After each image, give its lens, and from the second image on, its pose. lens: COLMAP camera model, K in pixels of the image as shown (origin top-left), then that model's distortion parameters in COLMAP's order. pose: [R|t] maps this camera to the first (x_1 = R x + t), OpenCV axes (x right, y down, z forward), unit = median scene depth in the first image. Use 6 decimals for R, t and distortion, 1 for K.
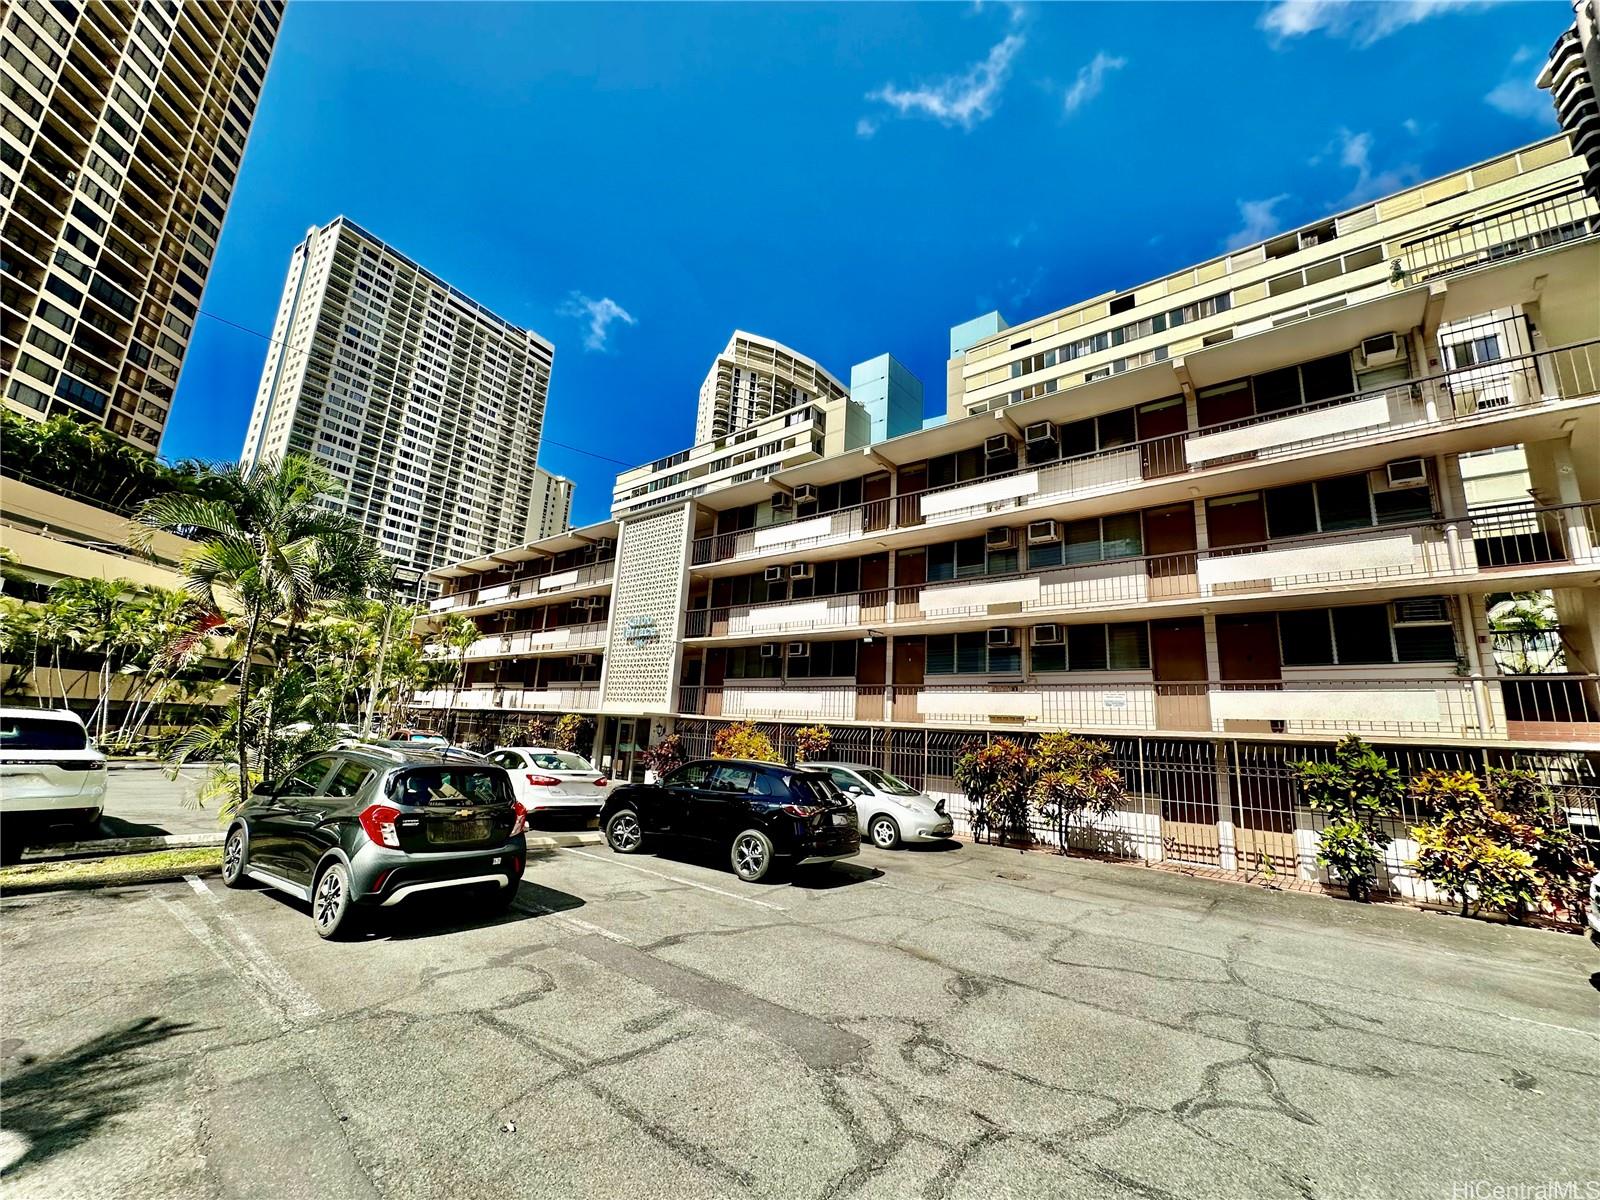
lens RADIAL K [[634.7, 0, 800.8], [0, 634.7, 599.9], [0, 0, 1]] dist [-0.001199, 0.000037]
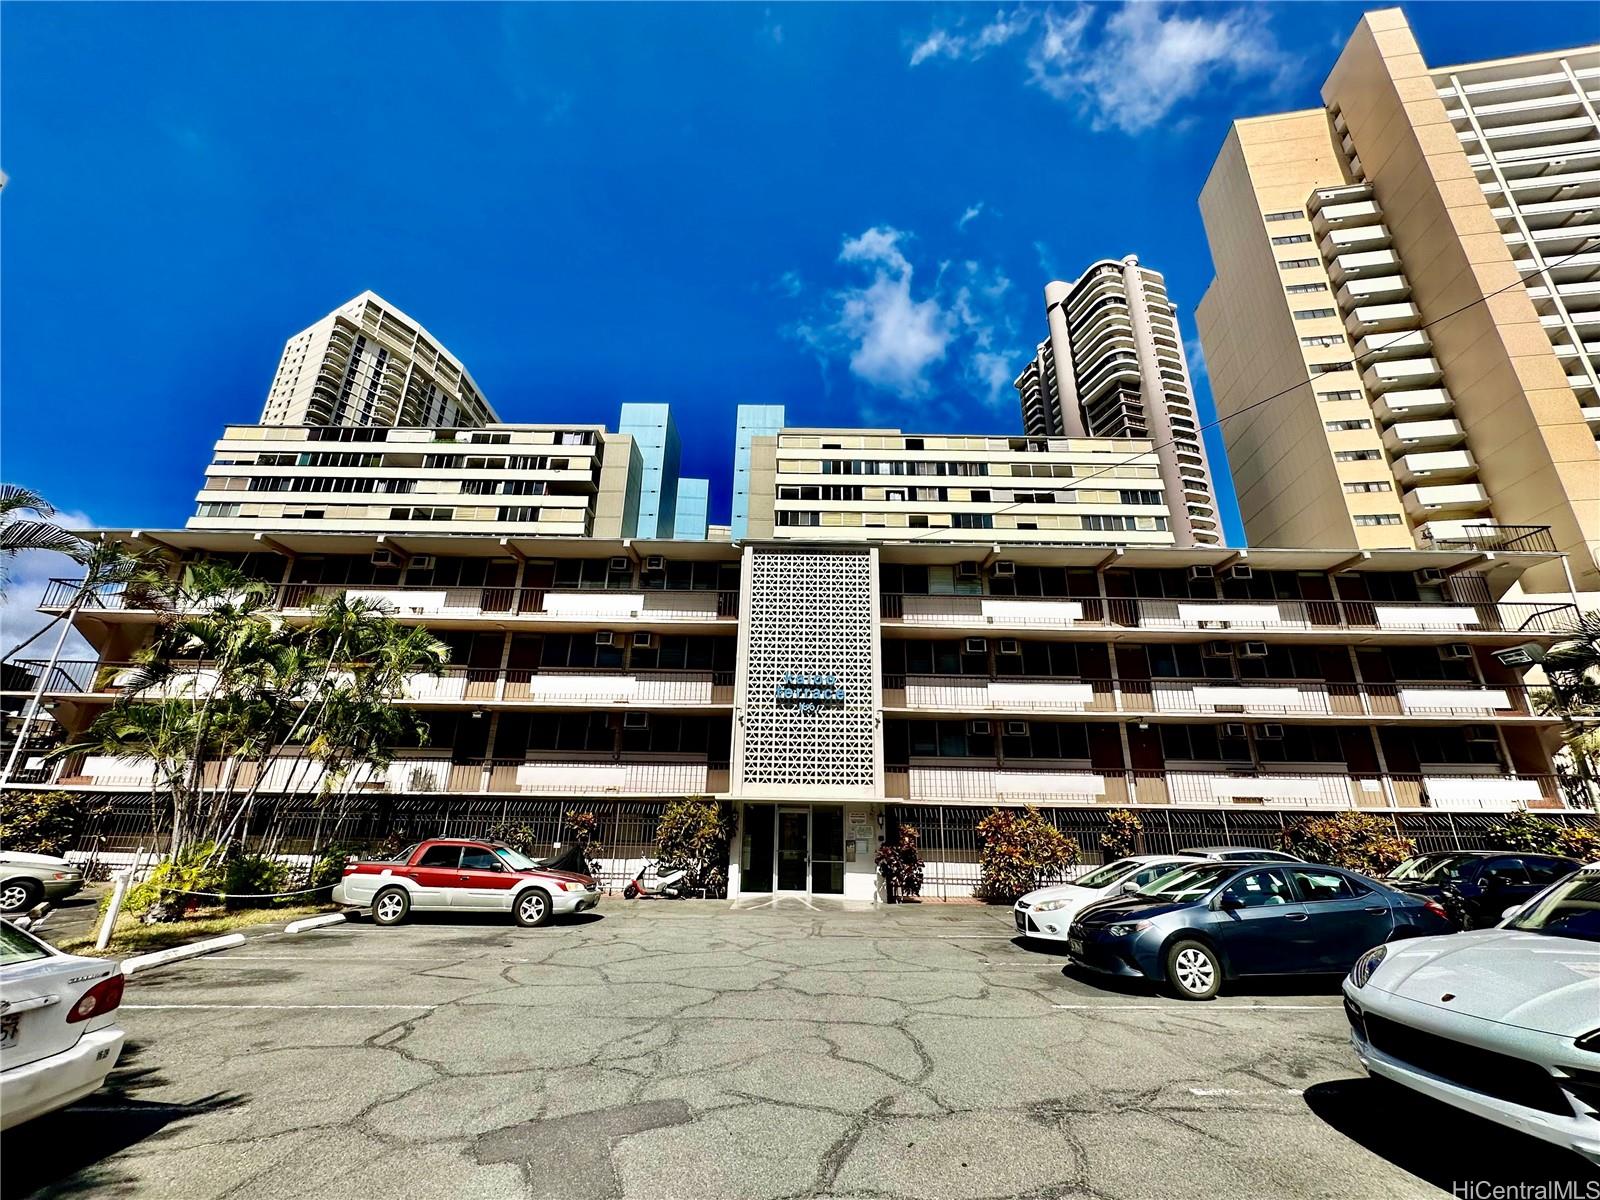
lens RADIAL K [[634.7, 0, 801.9], [0, 634.7, 602.5], [0, 0, 1]] dist [-0.001199, 0.000037]
pose [[0.773187, 0.163132, 0.612837, -0.337549], [-0.106415, 0.986021, -0.128211, 0.018142], [-0.625186, 0.033916, 0.779739, 0.168669]]
